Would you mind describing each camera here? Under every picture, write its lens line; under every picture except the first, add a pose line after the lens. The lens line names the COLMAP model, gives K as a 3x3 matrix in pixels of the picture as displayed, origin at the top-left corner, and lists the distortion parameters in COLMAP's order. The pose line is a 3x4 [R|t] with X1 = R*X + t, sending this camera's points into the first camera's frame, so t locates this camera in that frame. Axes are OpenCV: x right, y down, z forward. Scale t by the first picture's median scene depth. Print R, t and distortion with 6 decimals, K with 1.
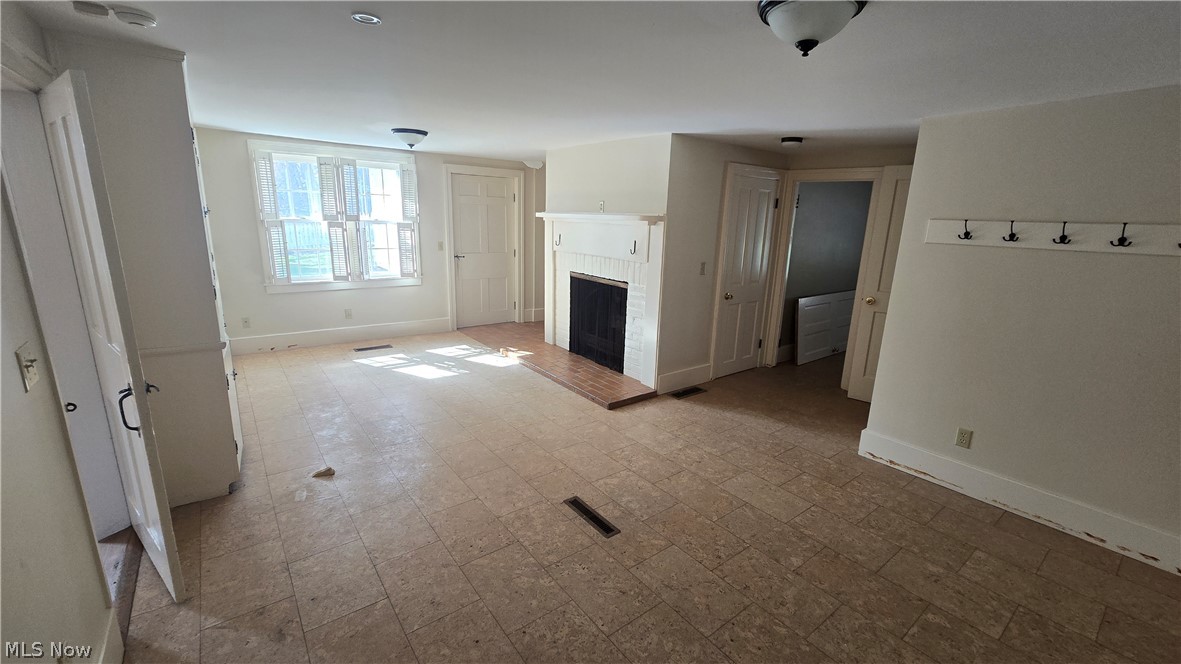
lens RADIAL K [[478.4, 0, 595.8], [0, 478.4, 335.4], [0, 0, 1]] dist [-0.000088, -0.000459]
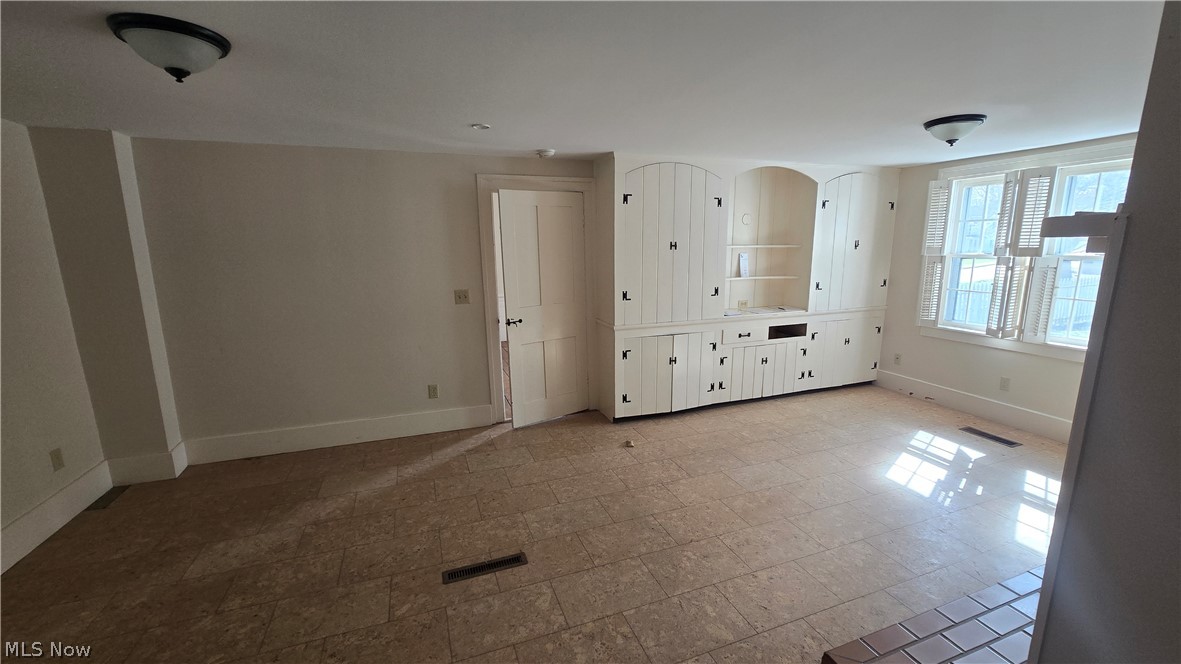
lens RADIAL K [[478.4, 0, 598.7], [0, 478.4, 333.4], [0, 0, 1]] dist [-0.000088, -0.000459]
pose [[-0.285062, 0.143434, -0.947716, 0.395185], [-0.234952, 0.948120, 0.214166, -0.155220], [0.929267, 0.283718, -0.236573, 0.709049]]
